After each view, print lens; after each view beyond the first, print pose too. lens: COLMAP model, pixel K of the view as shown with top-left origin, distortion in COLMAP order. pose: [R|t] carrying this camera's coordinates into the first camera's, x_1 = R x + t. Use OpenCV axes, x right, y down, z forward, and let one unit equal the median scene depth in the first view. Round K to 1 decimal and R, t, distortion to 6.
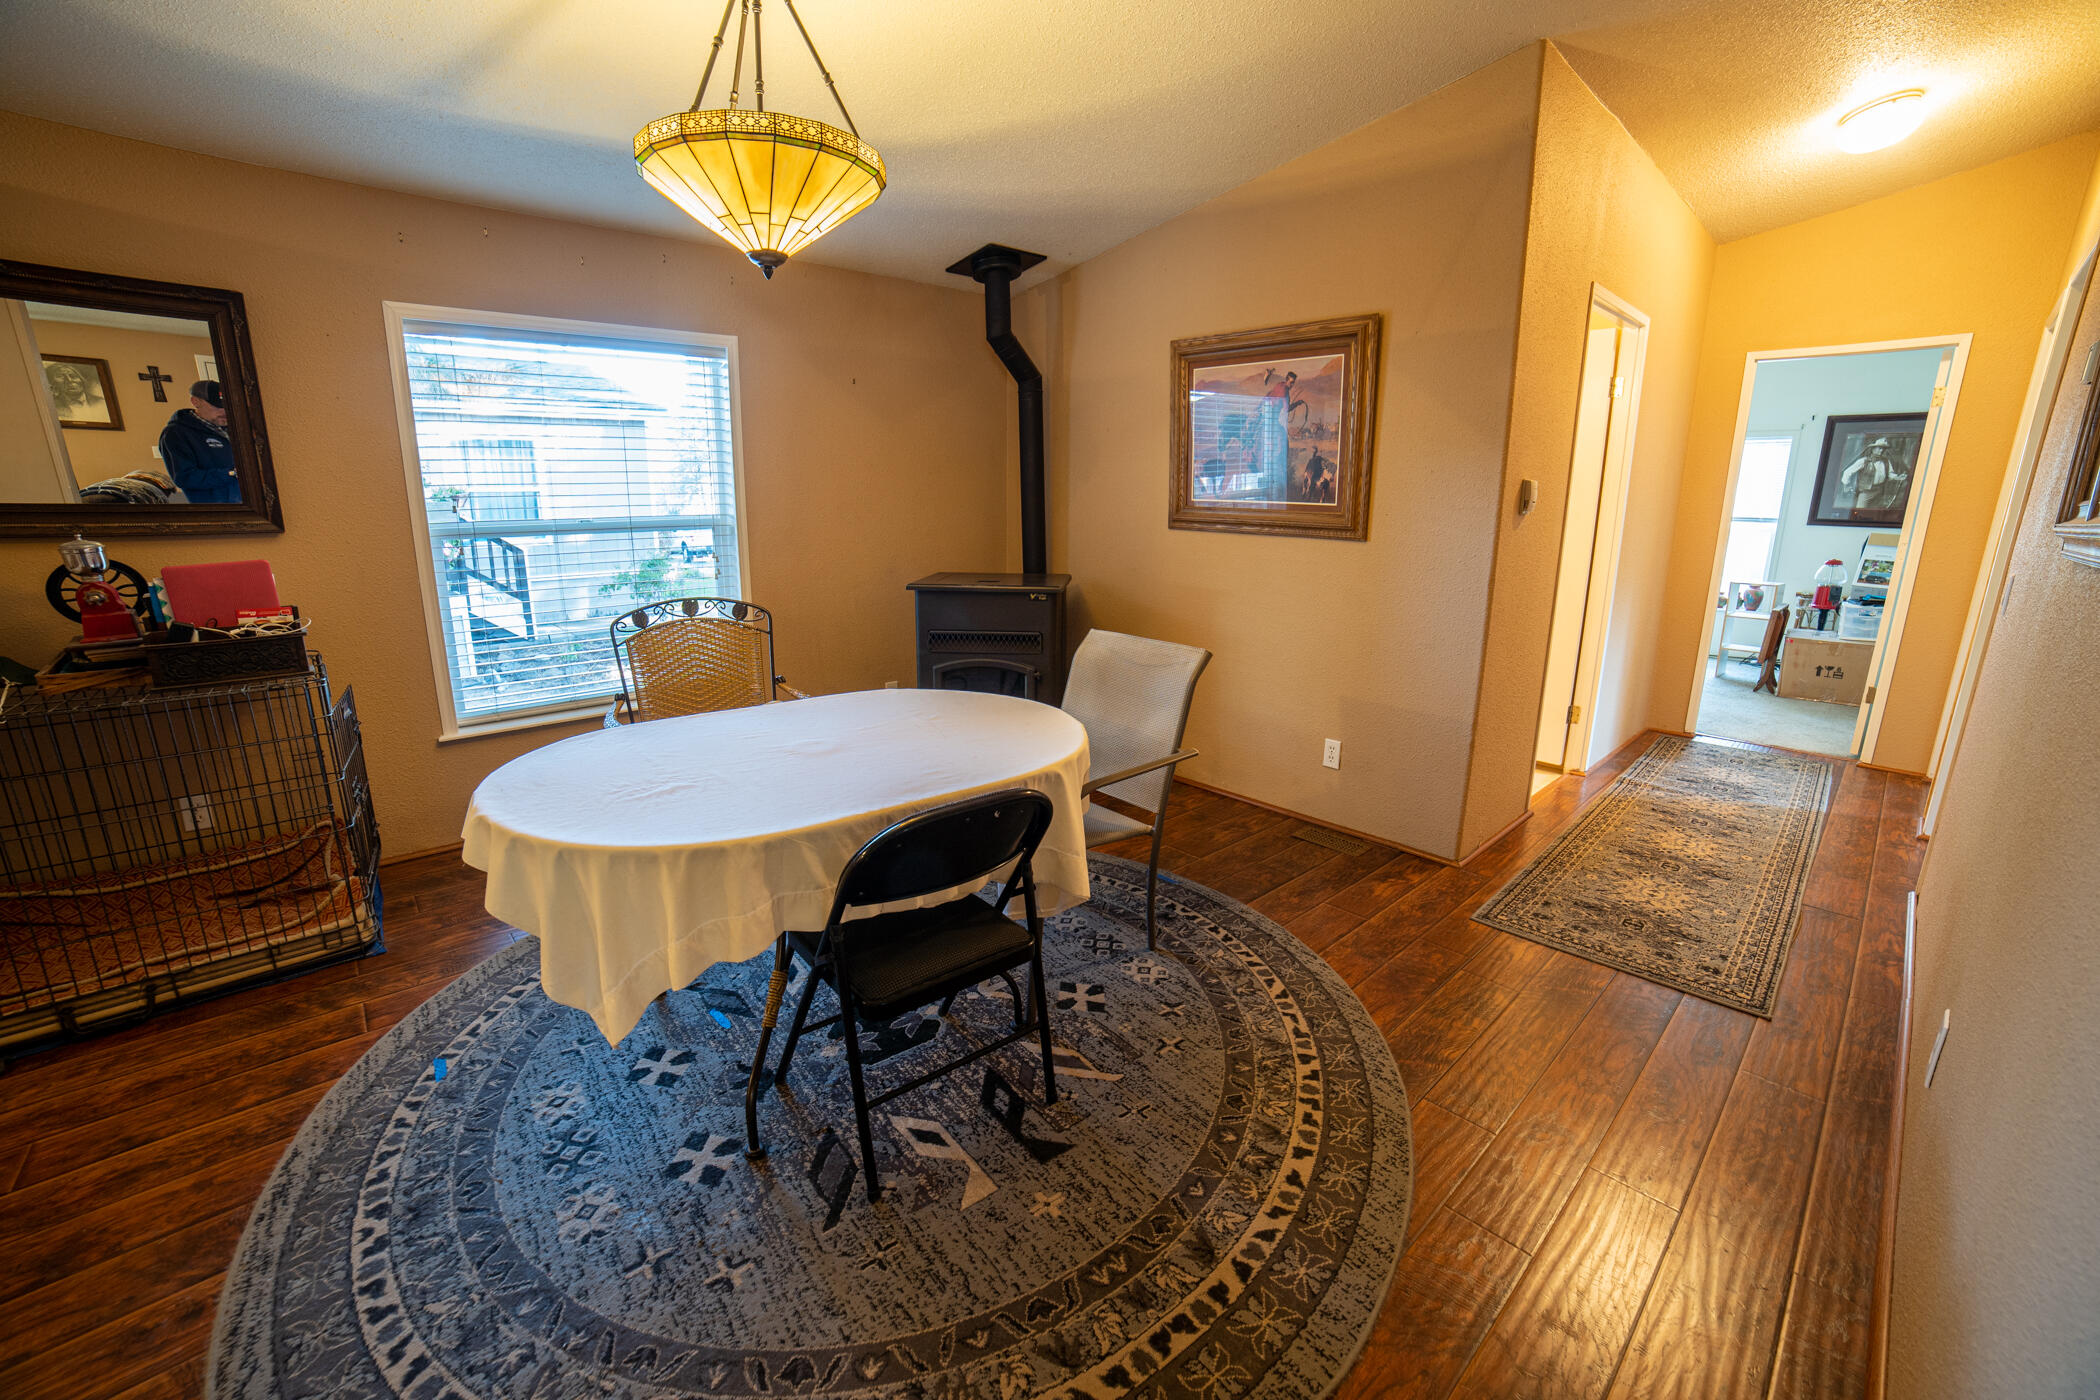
lens RADIAL K [[865.9, 0, 1041.0], [0, 865.9, 696.3], [0, 0, 1]] dist [-0.100321, 0.035395]
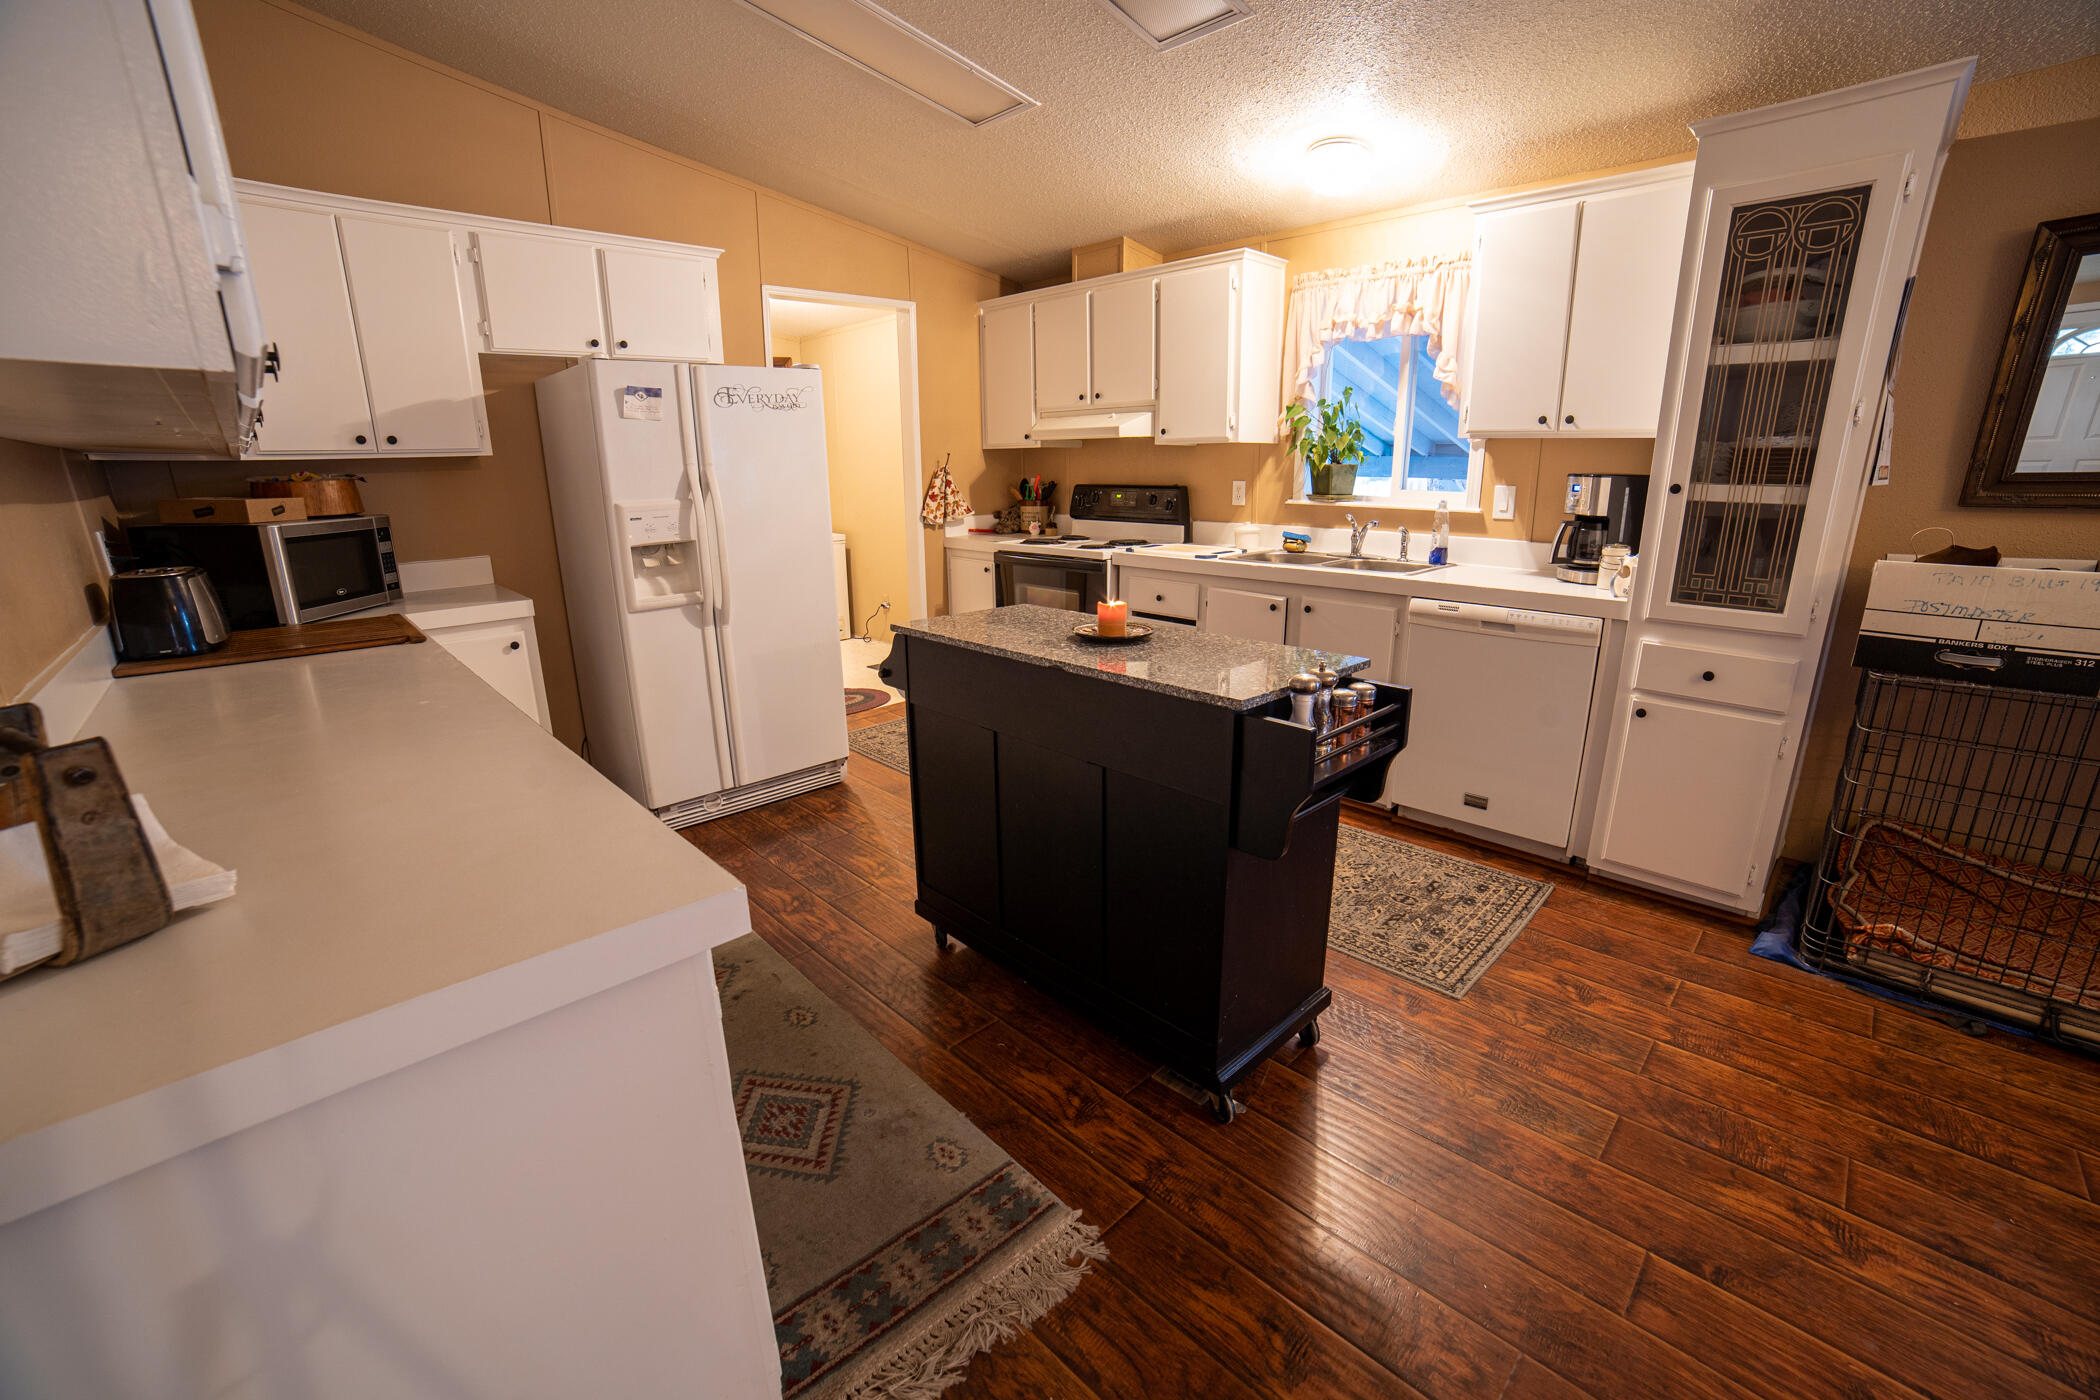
lens RADIAL K [[861.2, 0, 1057.6], [0, 861.2, 692.0], [0, 0, 1]] dist [-0.113813, 0.041446]
pose [[0.055594, 0.255459, -0.965220, -0.427248], [-0.223562, 0.945355, 0.237325, 0.069262], [0.973103, 0.202593, 0.109667, -0.296133]]
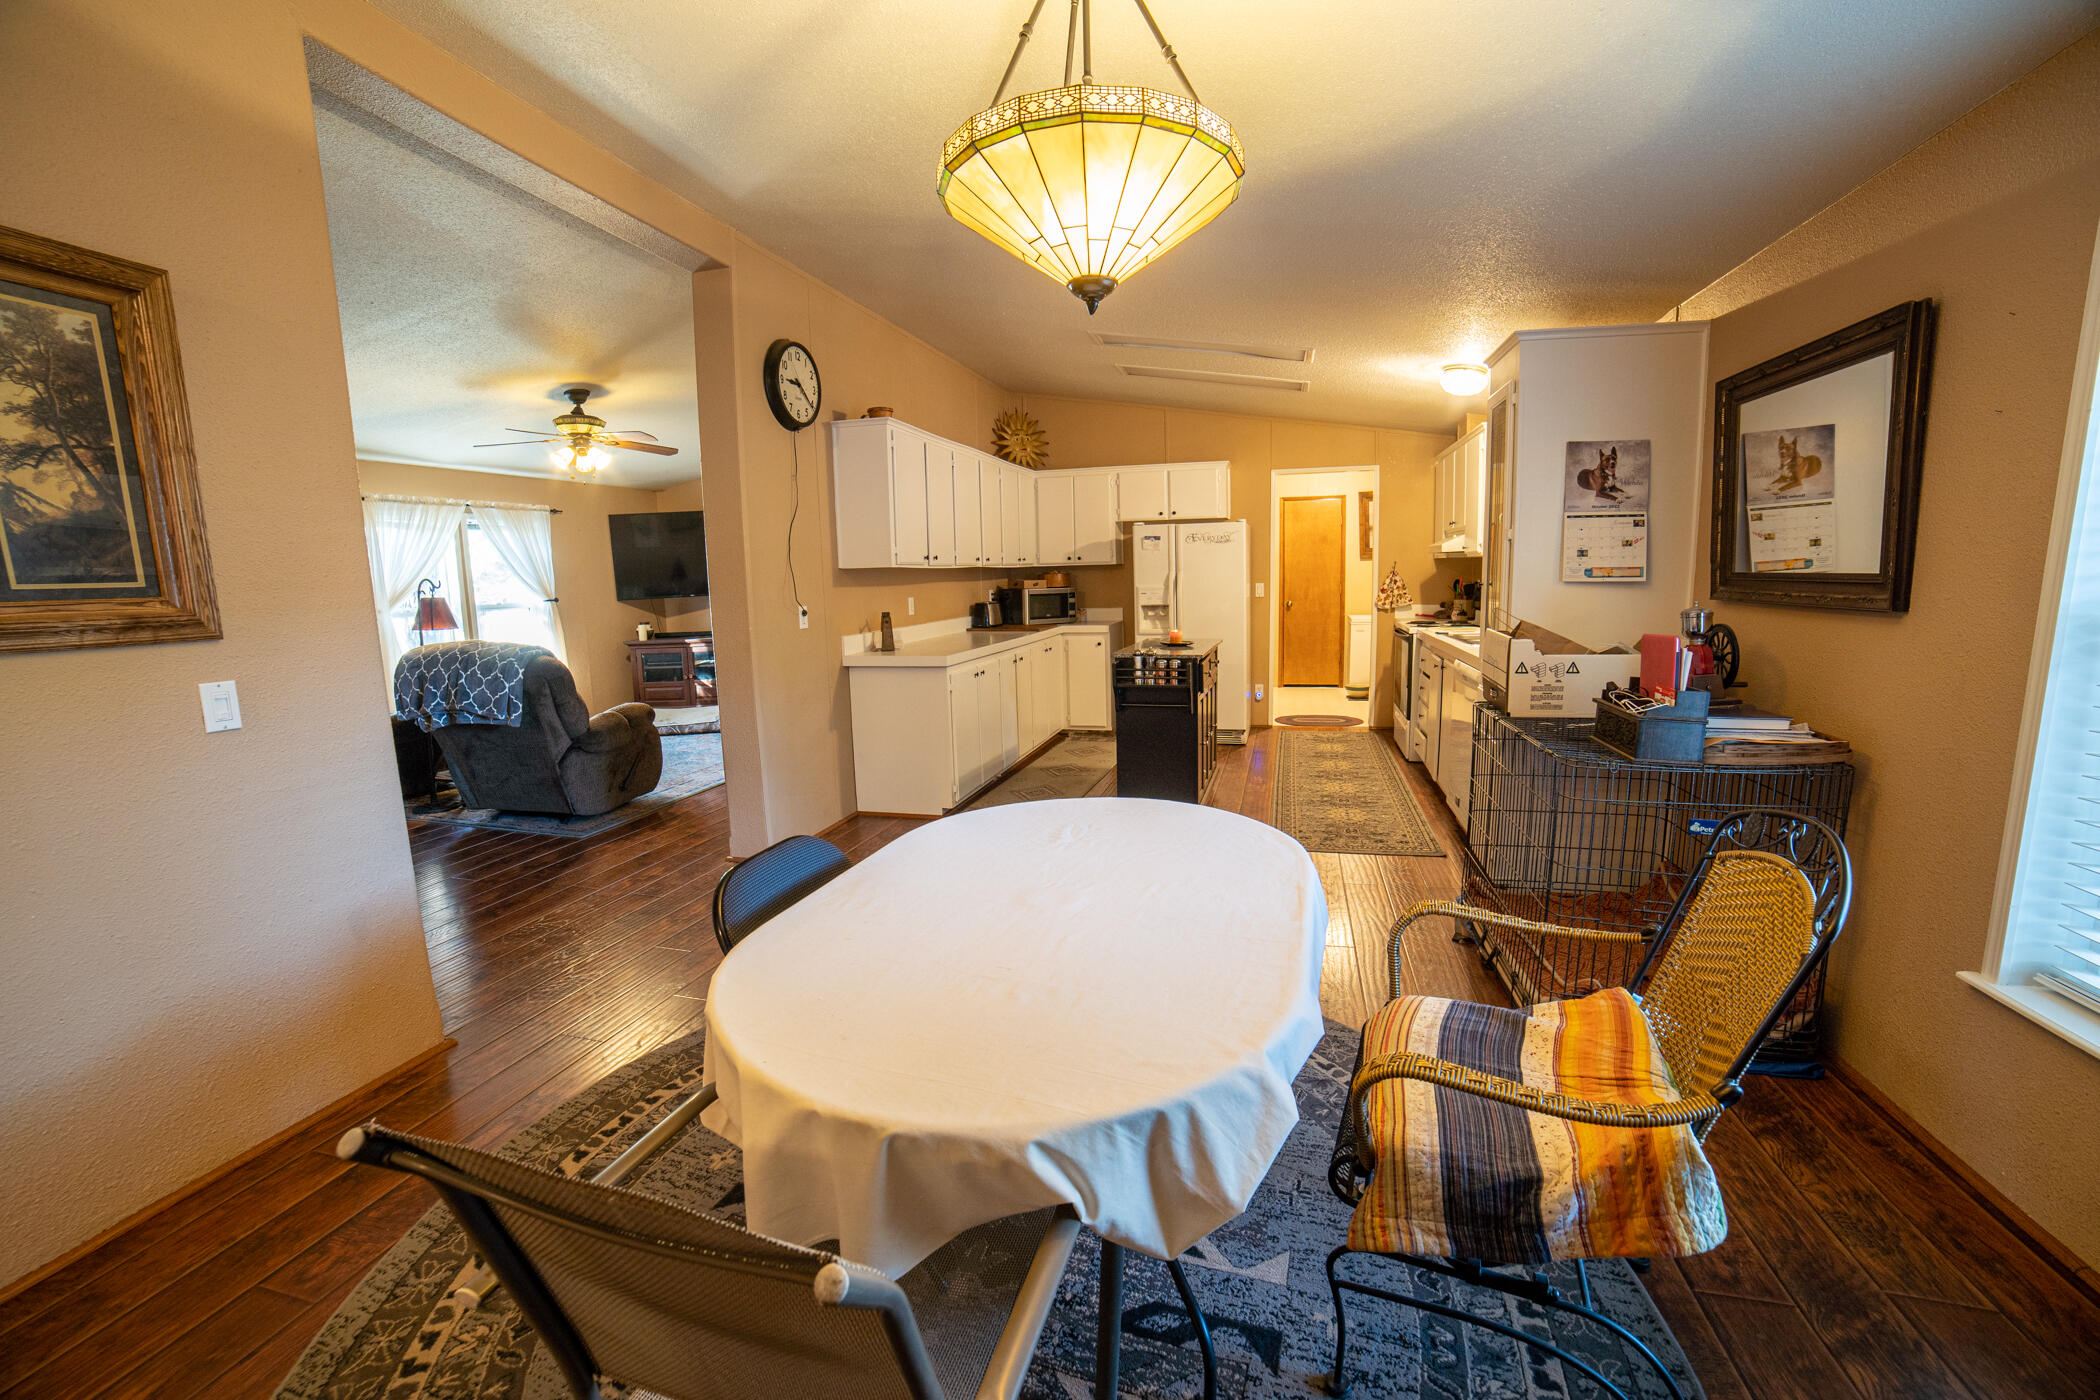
lens RADIAL K [[861.2, 0, 1057.6], [0, 861.2, 692.0], [0, 0, 1]] dist [-0.113813, 0.041446]
pose [[-0.833919, 0.092406, -0.544095, 0.139828], [-0.107653, 0.939708, 0.324591, -0.353187], [0.541285, 0.329256, -0.773693, 1.443286]]
